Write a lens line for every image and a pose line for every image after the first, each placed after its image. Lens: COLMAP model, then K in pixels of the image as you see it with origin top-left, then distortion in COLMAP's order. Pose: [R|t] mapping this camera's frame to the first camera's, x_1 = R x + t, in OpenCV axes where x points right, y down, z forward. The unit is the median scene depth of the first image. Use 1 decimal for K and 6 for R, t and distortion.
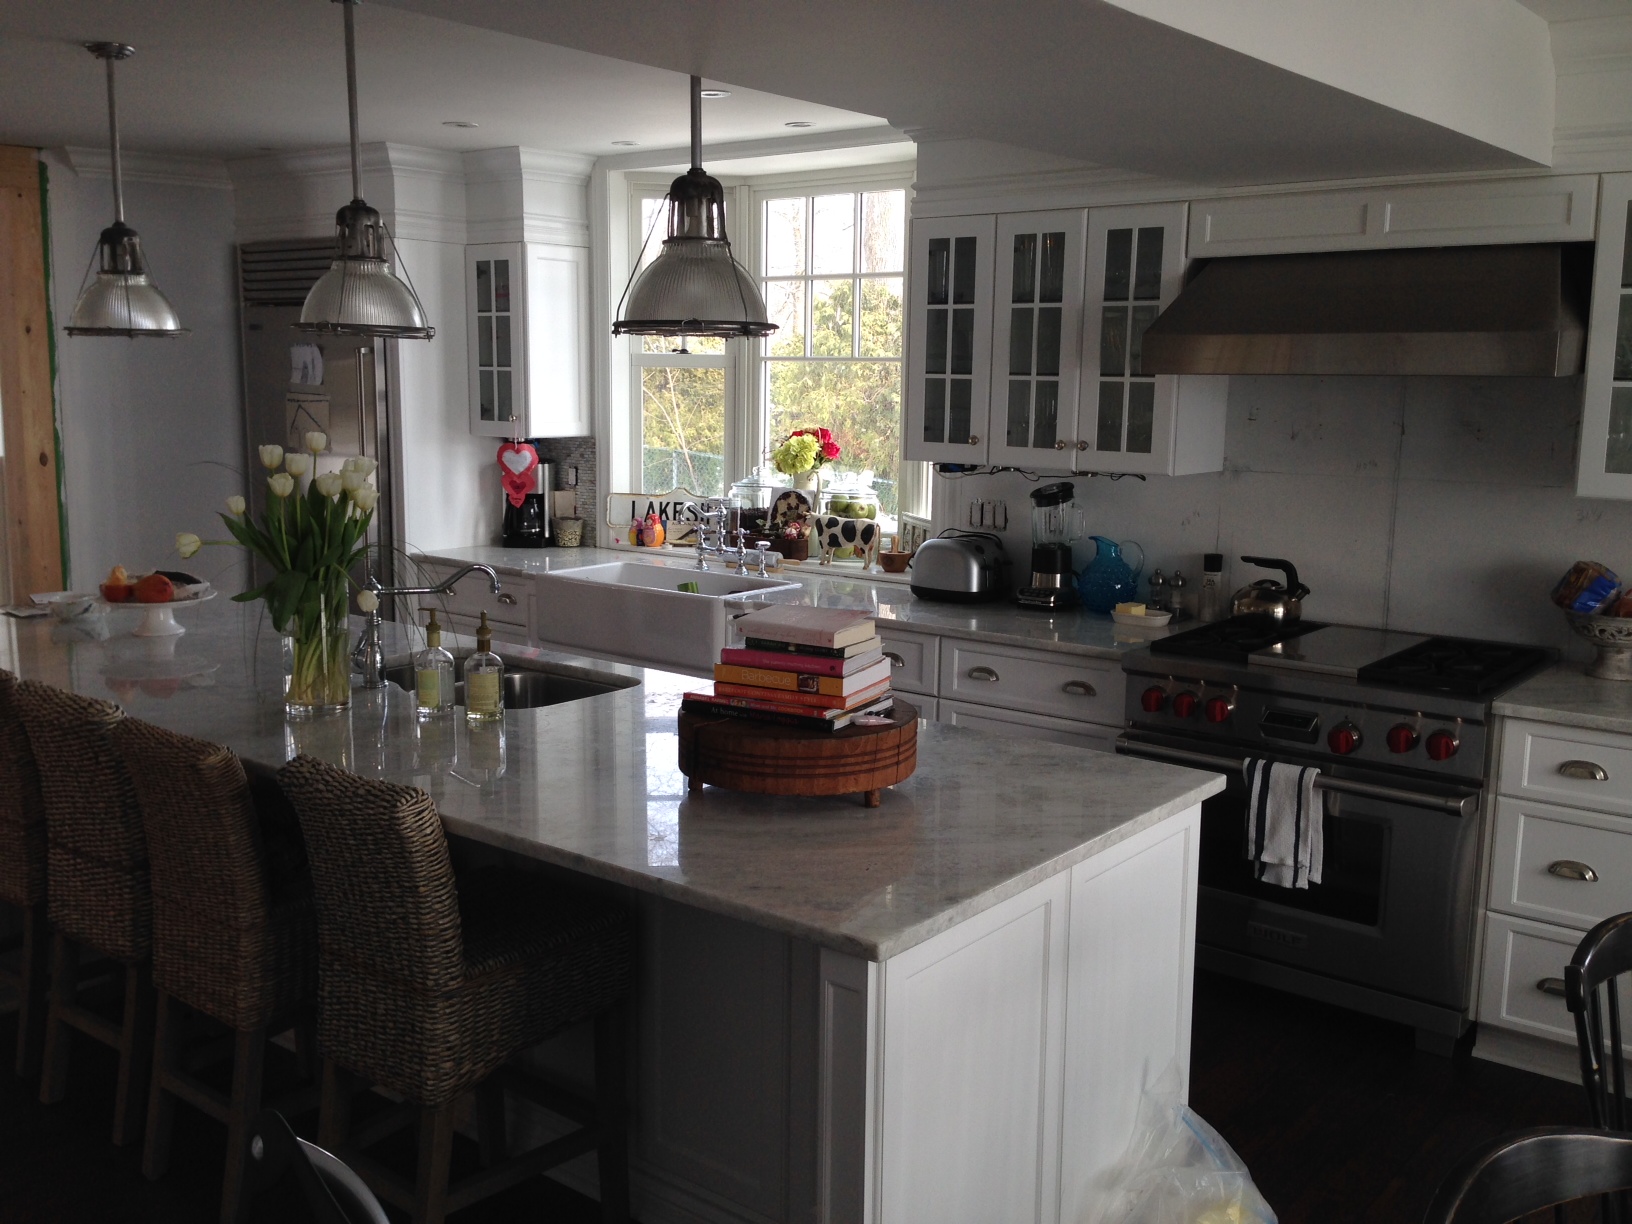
lens RADIAL K [[1516.2, 0, 816.0], [0, 1516.2, 612.0], [0, 0, 1]] dist [0.083092, -0.098382]
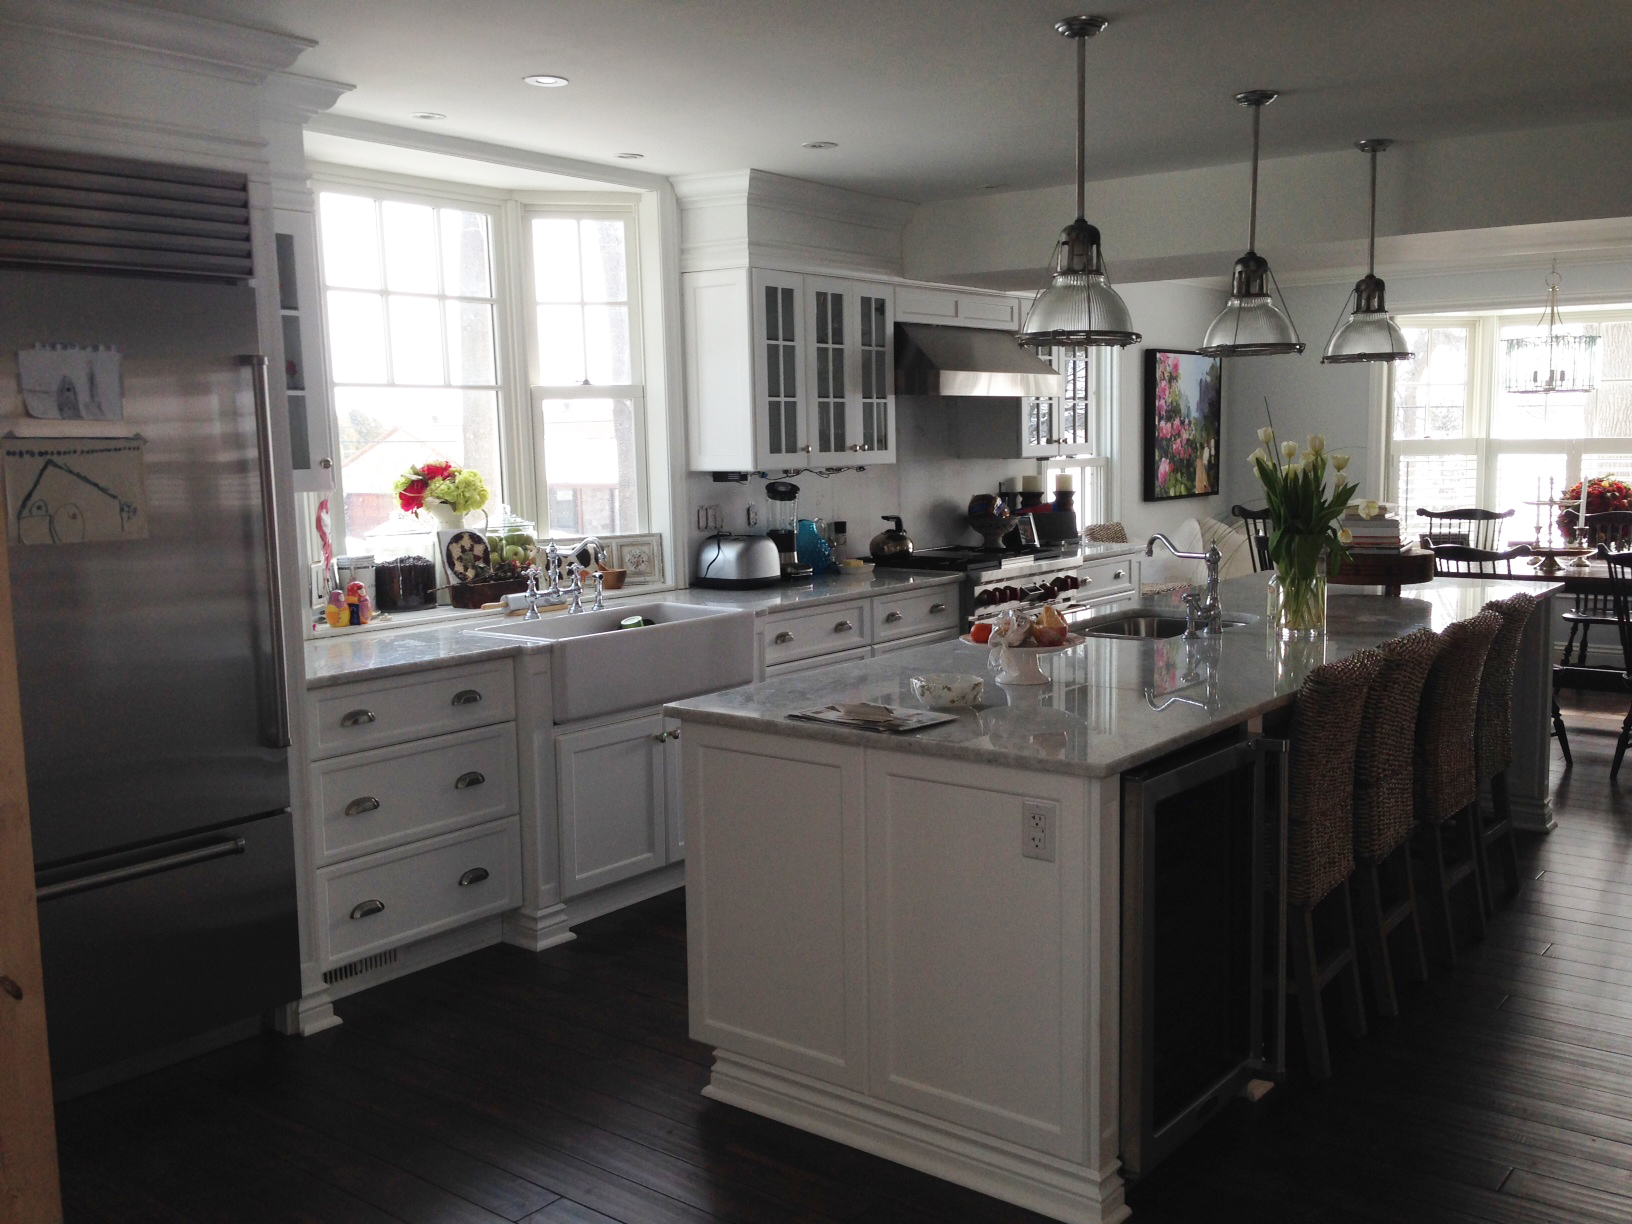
lens RADIAL K [[1516.2, 0, 816.0], [0, 1516.2, 612.0], [0, 0, 1]] dist [0.083092, -0.098382]
pose [[-0.016835, -0.147995, 0.988845, -1.204693], [0.166724, 0.974723, 0.148720, -0.174031], [-0.985860, 0.167368, 0.008264, 1.040076]]
